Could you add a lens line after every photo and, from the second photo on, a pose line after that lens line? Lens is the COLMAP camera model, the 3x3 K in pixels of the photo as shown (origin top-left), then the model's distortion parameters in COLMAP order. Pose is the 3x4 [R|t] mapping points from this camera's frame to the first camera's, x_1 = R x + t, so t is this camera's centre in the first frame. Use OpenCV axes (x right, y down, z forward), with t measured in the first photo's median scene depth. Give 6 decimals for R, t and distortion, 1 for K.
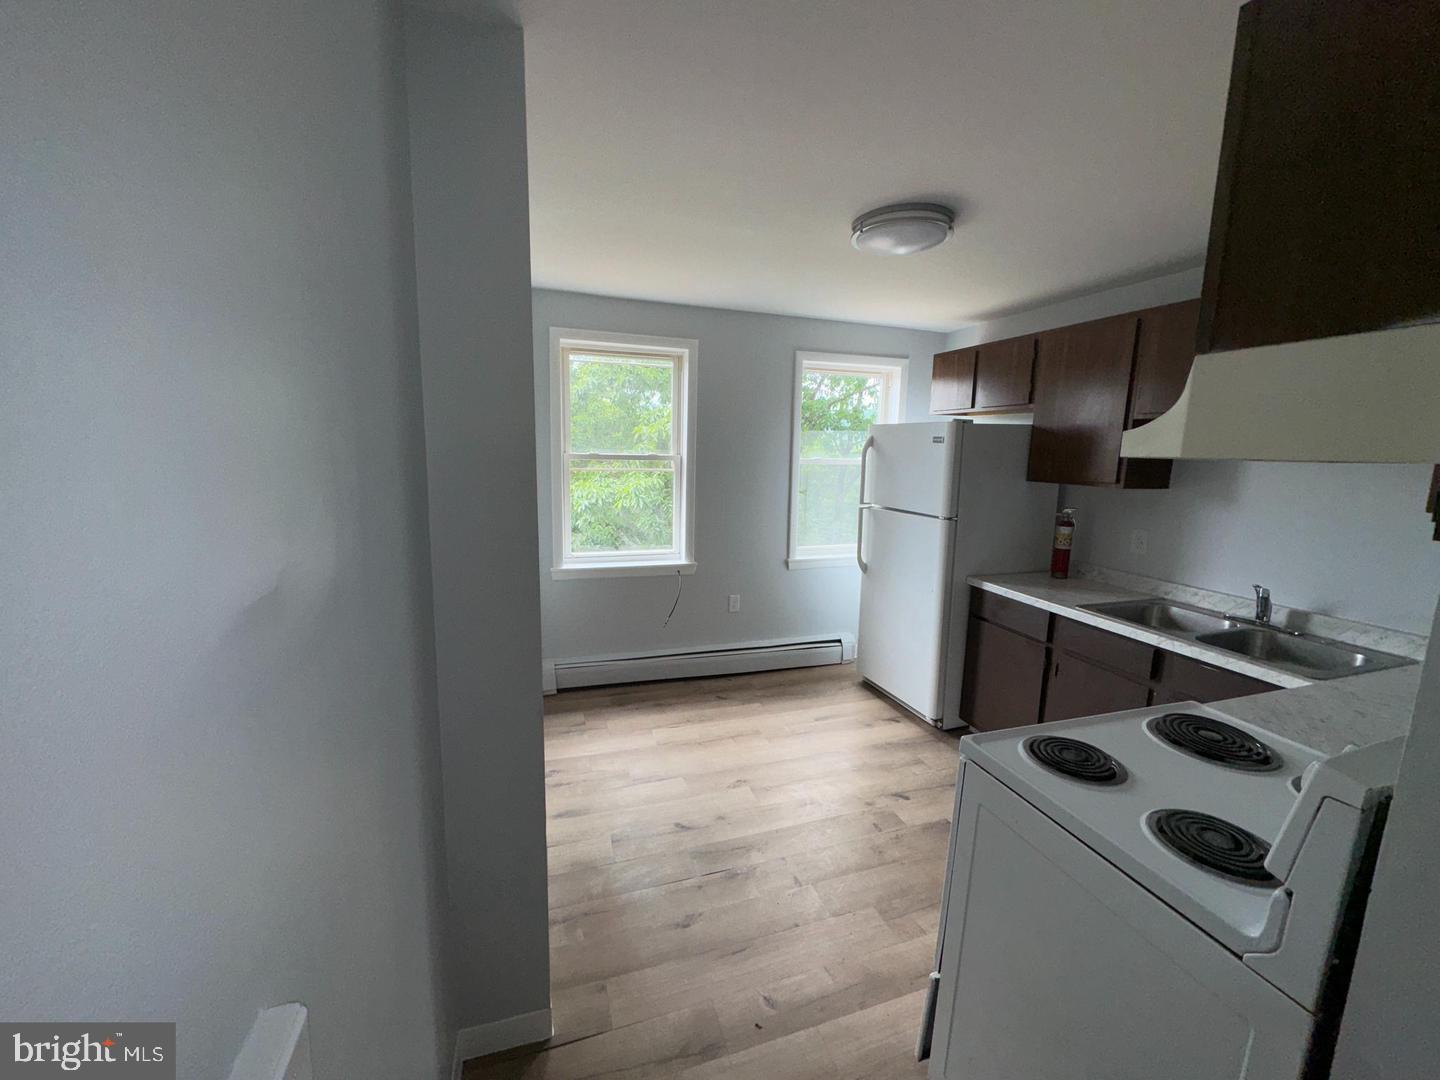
lens RADIAL K [[576.9, 0, 720.1], [0, 576.9, 540.0], [0, 0, 1]] dist [0.000667, -0.000032]
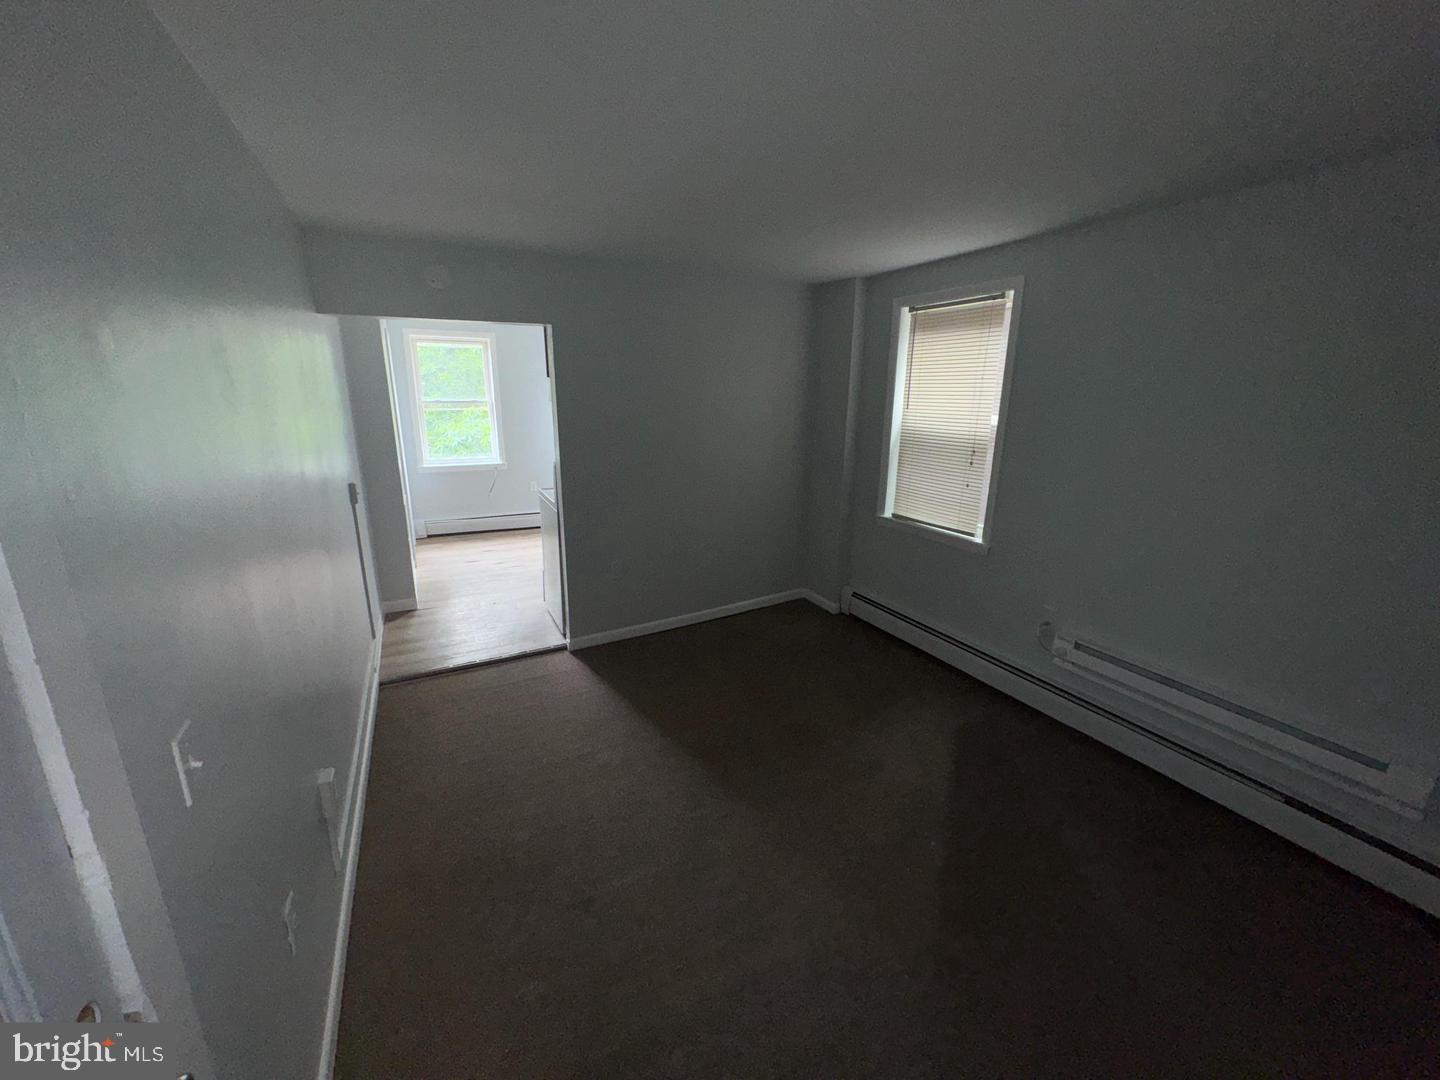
lens RADIAL K [[576.9, 0, 725.3], [0, 576.9, 541.9], [0, 0, 1]] dist [0.000667, -0.000032]
pose [[0.987775, -0.051506, 0.147131, 0.377602], [0.037188, 0.994446, 0.098455, 0.142846], [-0.151384, -0.091780, 0.984205, -0.924834]]
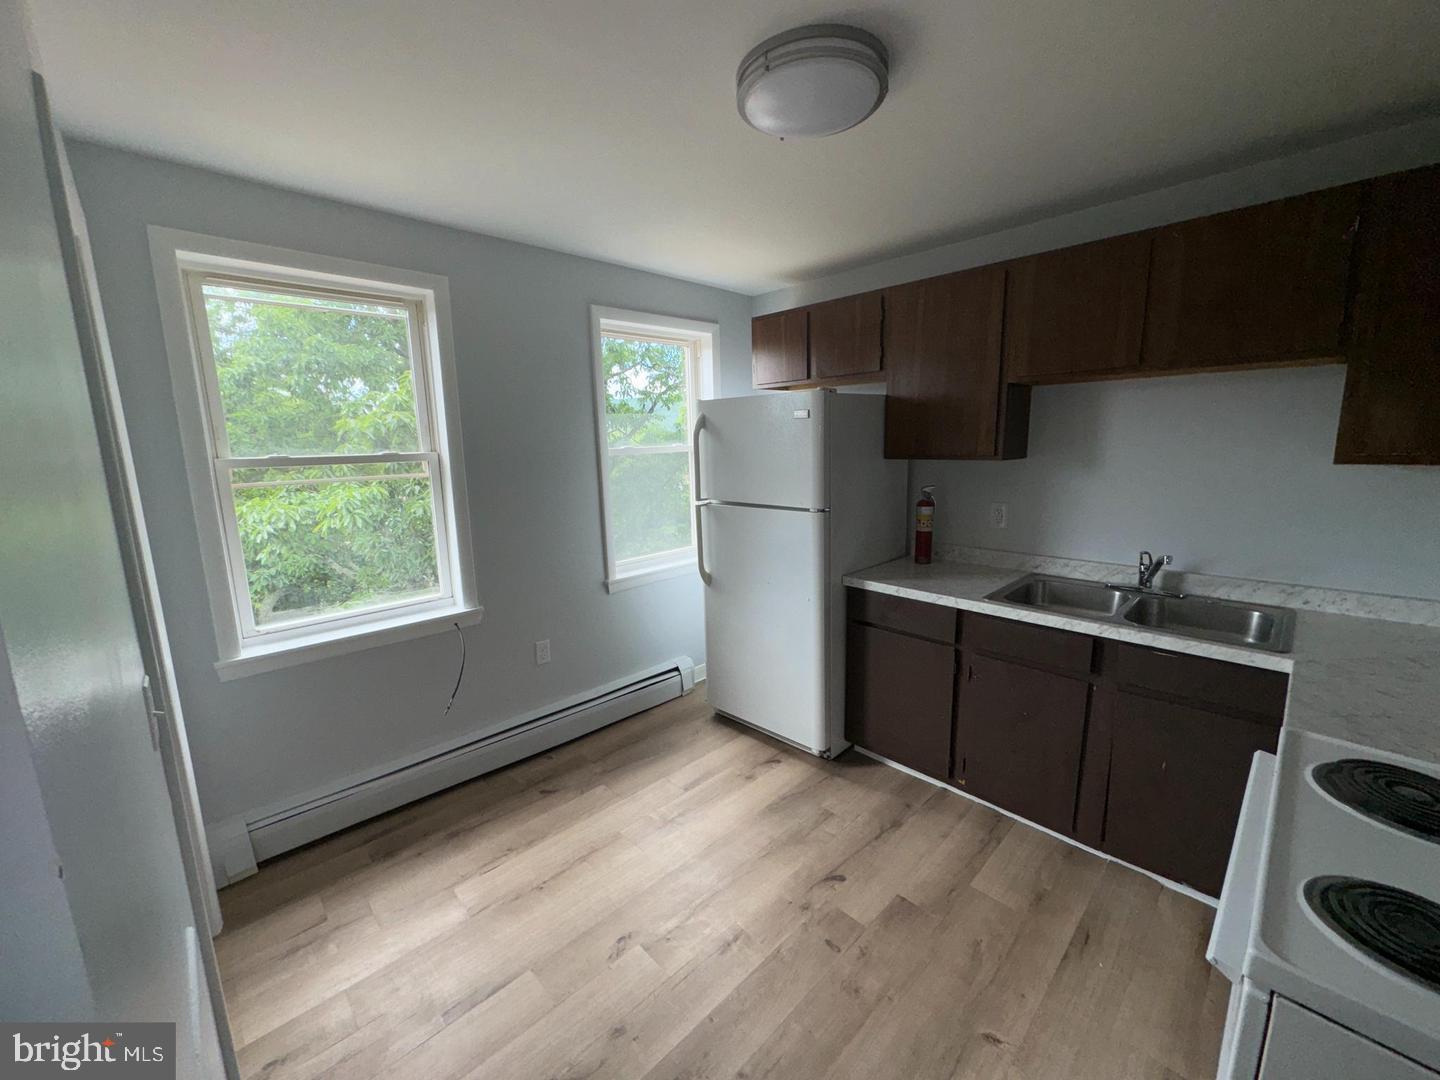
lens RADIAL K [[576.9, 0, 721.7], [0, 576.9, 537.9], [0, 0, 1]] dist [0.000667, -0.000032]
pose [[0.900341, -0.116056, 0.419424, -0.069624], [0.112079, 0.993110, 0.034207, -0.037131], [-0.420504, 0.016211, 0.907146, 0.279189]]
